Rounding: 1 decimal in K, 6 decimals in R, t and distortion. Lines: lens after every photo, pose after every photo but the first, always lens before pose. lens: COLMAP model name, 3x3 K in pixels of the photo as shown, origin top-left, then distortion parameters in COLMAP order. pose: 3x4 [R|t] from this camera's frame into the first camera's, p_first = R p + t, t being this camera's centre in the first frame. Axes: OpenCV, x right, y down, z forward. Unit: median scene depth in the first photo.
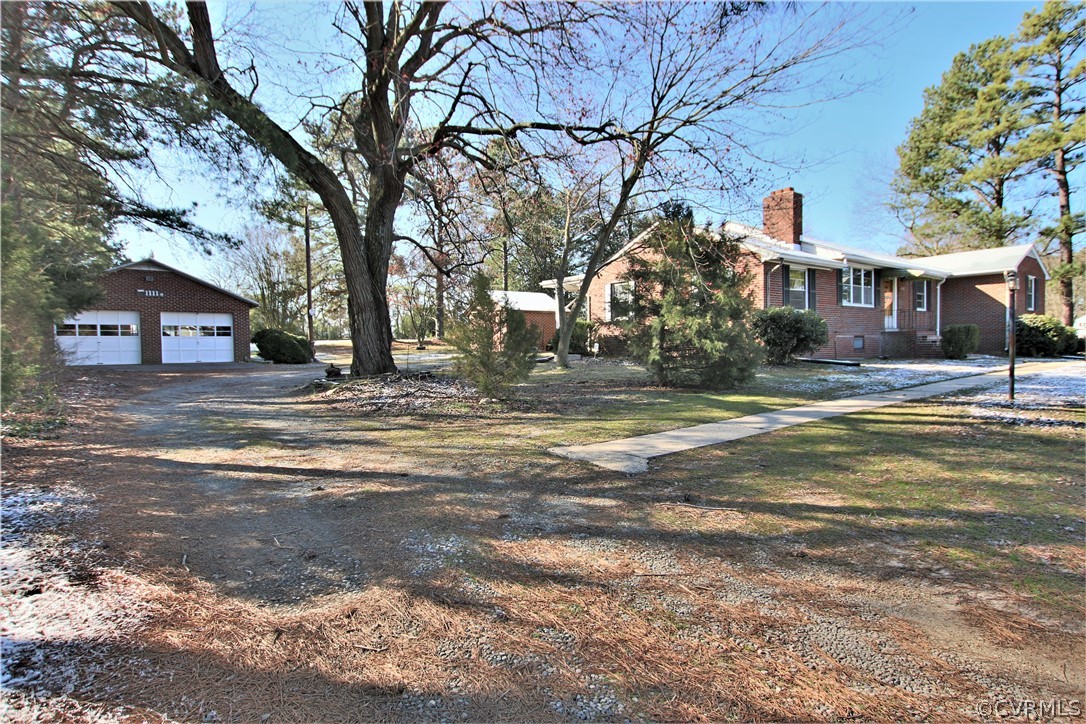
lens RADIAL K [[564.1, 0, 543.0], [0, 564.1, 362.0], [0, 0, 1]] dist [-0.022878, 0.000390]
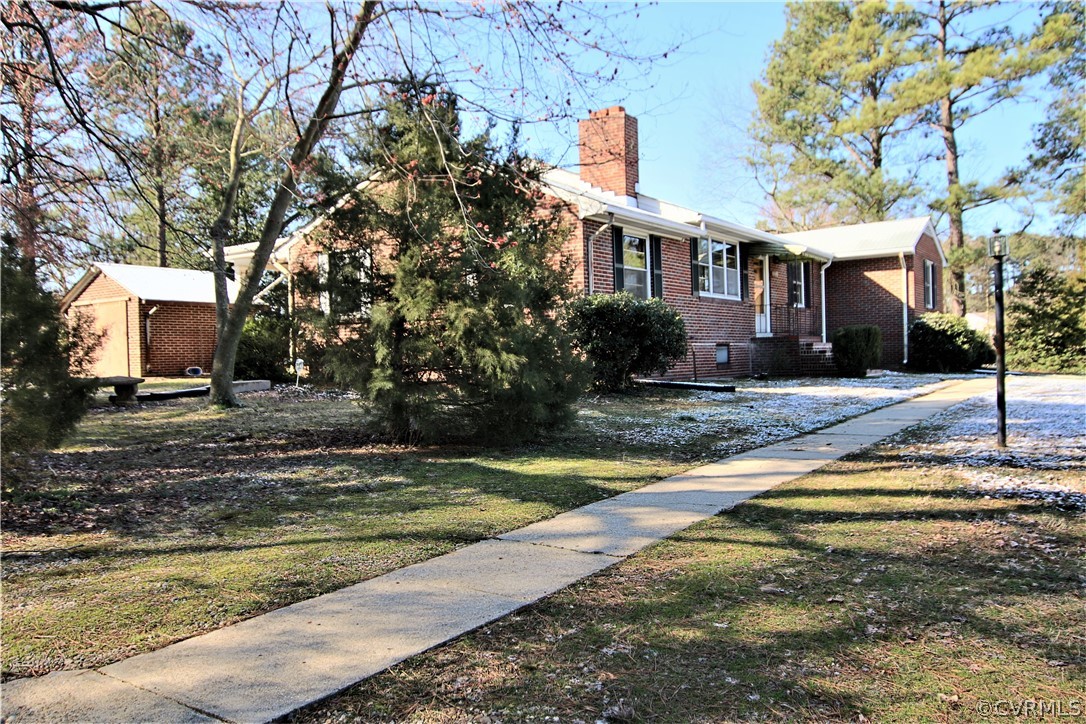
lens RADIAL K [[476.0, 0, 543.0], [0, 476.0, 362.0], [0, 0, 1]] dist [0.000066, 0.000030]
pose [[0.949098, -0.007959, 0.314880, 0.199359], [0.019752, 0.999217, -0.034278, -0.011041], [-0.314361, 0.038753, 0.948512, 0.558818]]
